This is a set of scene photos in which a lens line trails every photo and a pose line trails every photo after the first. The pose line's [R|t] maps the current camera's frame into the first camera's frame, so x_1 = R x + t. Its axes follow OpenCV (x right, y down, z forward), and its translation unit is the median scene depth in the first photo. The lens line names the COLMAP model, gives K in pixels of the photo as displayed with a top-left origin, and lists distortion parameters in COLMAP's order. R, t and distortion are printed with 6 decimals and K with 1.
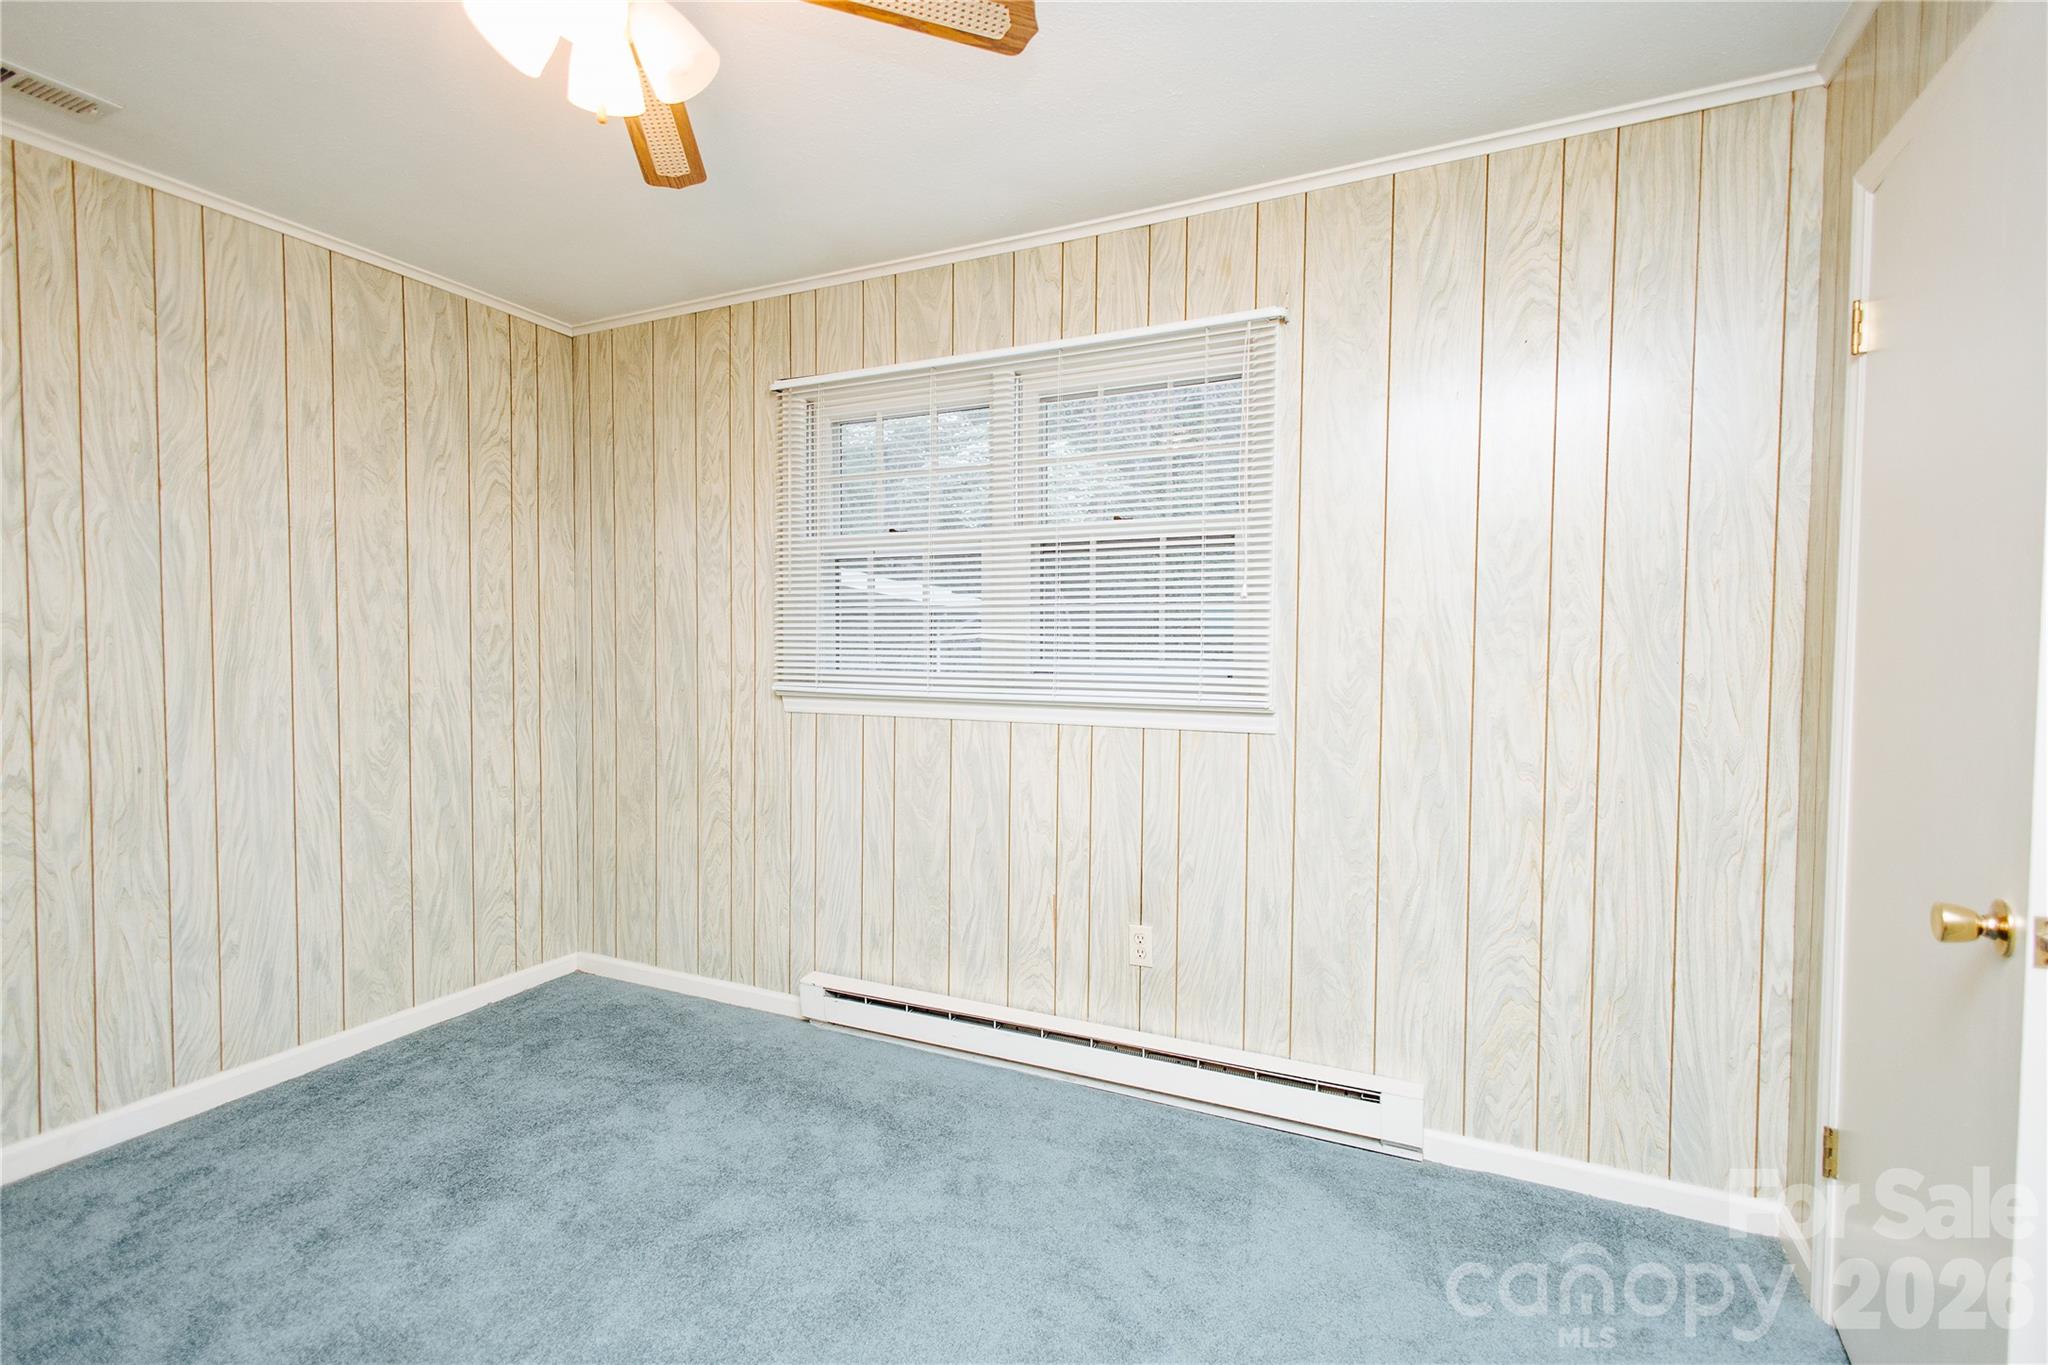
lens RADIAL K [[939.9, 0, 989.1], [0, 939.9, 670.8], [0, 0, 1]] dist [0.019086, -0.005421]
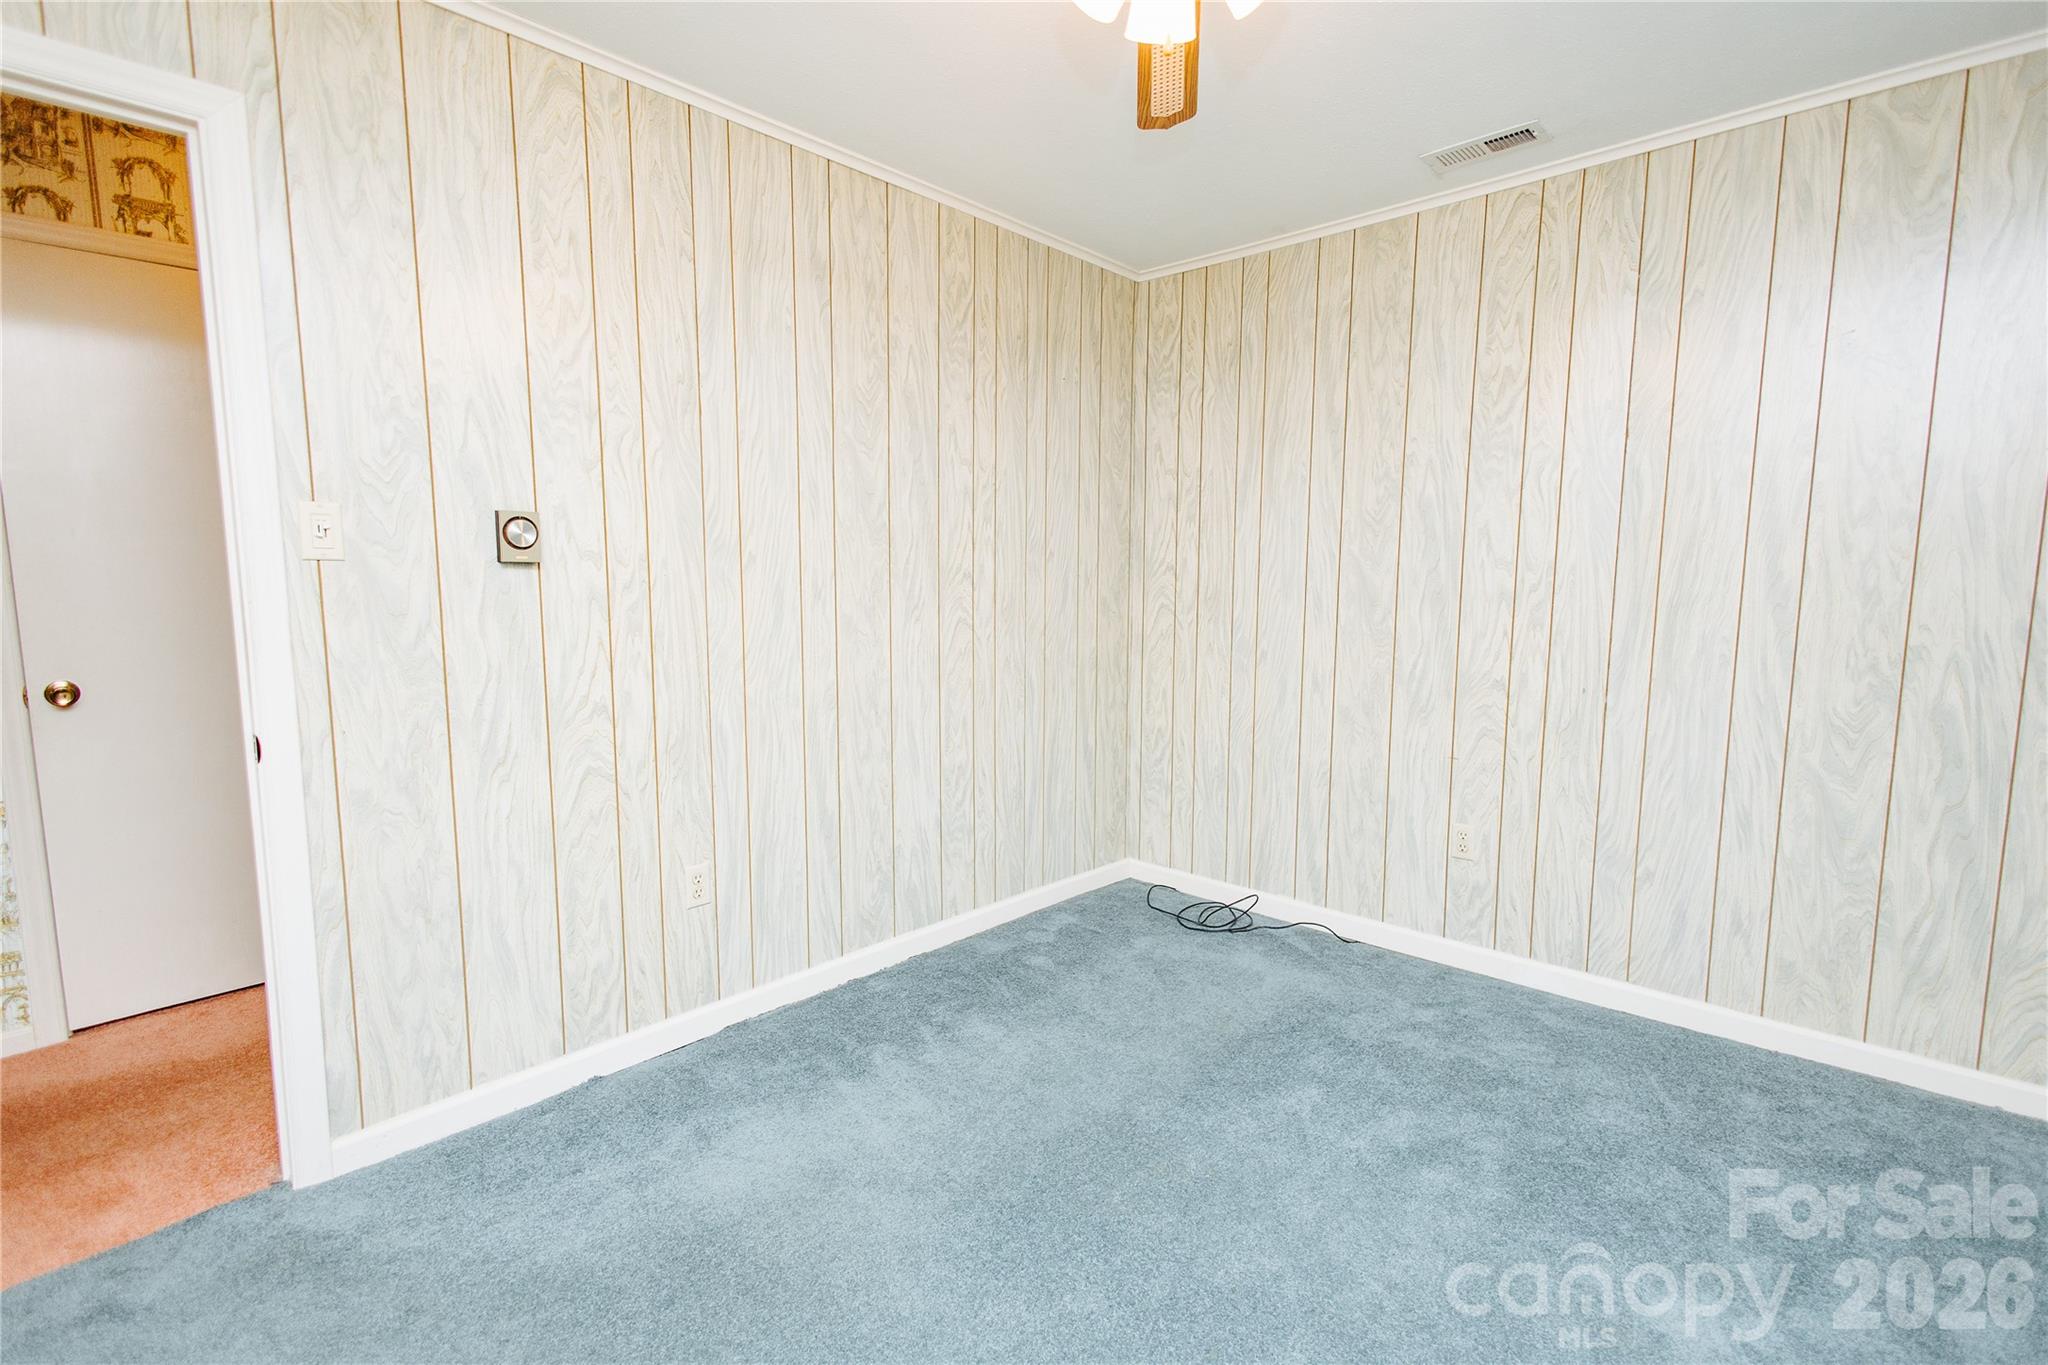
lens RADIAL K [[930.5, 0, 1027.8], [0, 930.5, 702.7], [0, 0, 1]] dist [-0.001277, -0.000483]
pose [[-0.277292, 0.099552, -0.955614, 0.339347], [-0.040461, 0.992525, 0.115138, 0.014264], [0.959933, 0.070592, -0.271191, 0.591593]]
